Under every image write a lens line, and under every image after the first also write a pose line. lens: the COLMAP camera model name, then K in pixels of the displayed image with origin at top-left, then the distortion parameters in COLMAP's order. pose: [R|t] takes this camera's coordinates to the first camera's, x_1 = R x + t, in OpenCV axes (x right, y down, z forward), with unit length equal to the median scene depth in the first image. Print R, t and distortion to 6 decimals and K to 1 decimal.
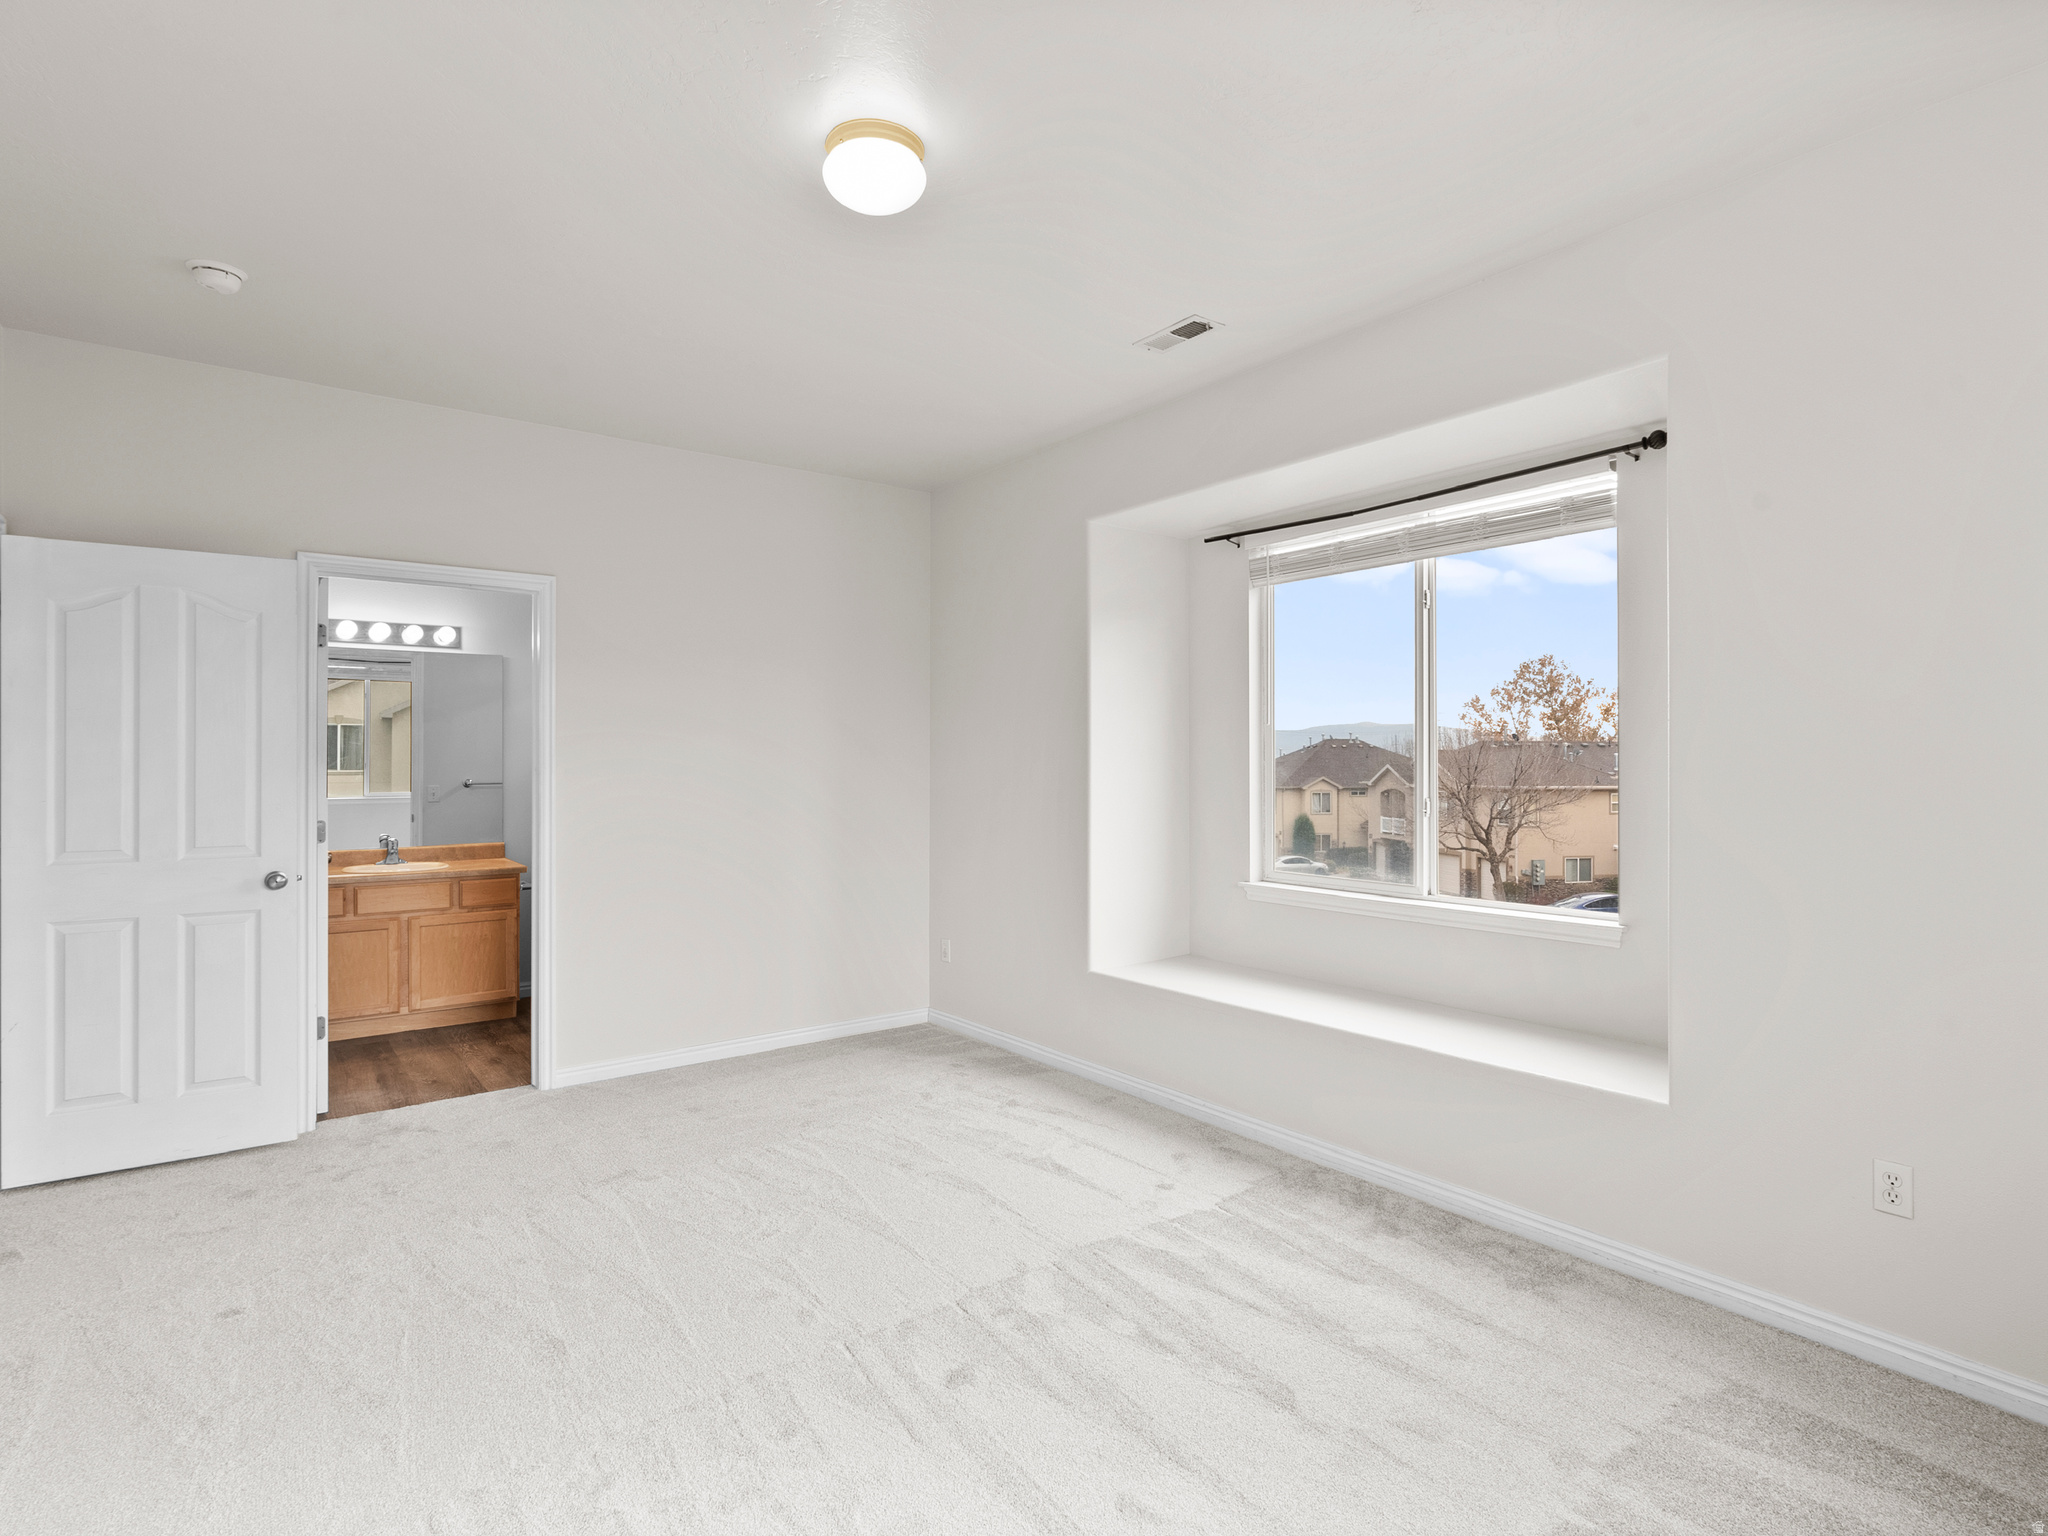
lens RADIAL K [[1050.7, 0, 1024.0], [0, 1050.7, 768.0], [0, 0, 1]] dist [-0.004161, 0.002693]
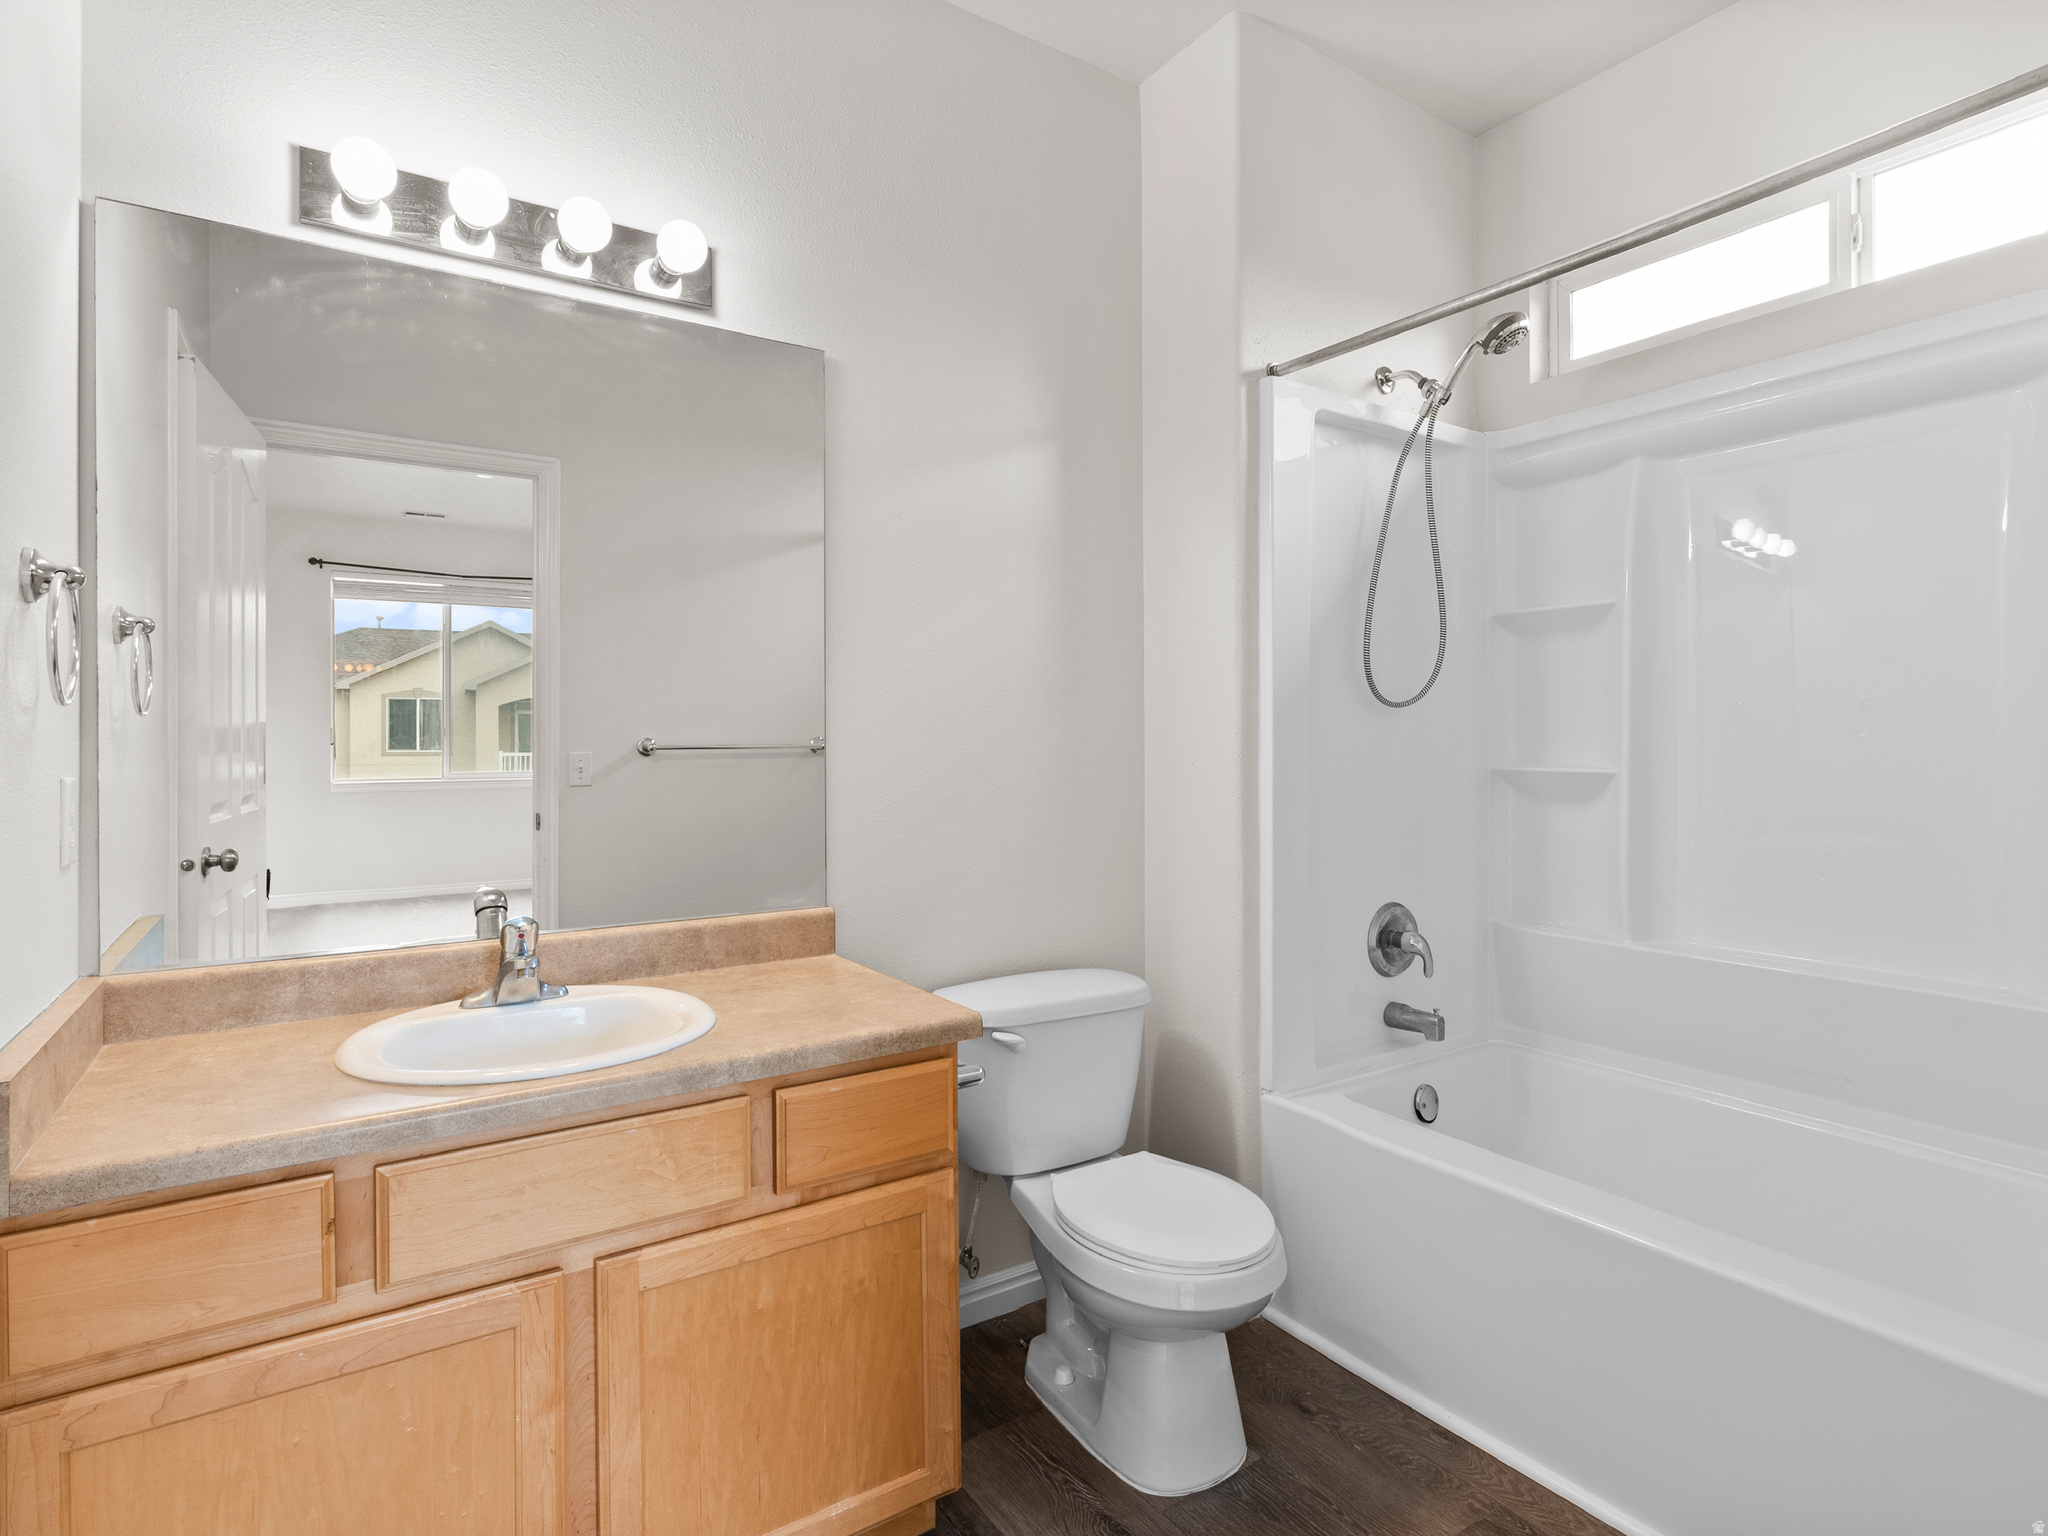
lens RADIAL K [[1050.7, 0, 1024.0], [0, 1050.7, 768.0], [0, 0, 1]] dist [-0.004161, 0.002693]
pose [[0.998263, 0.002966, -0.058842, -0.455332], [-0.002214, 0.999915, 0.012843, 0.023887], [0.058875, -0.012690, 0.998185, 0.735209]]
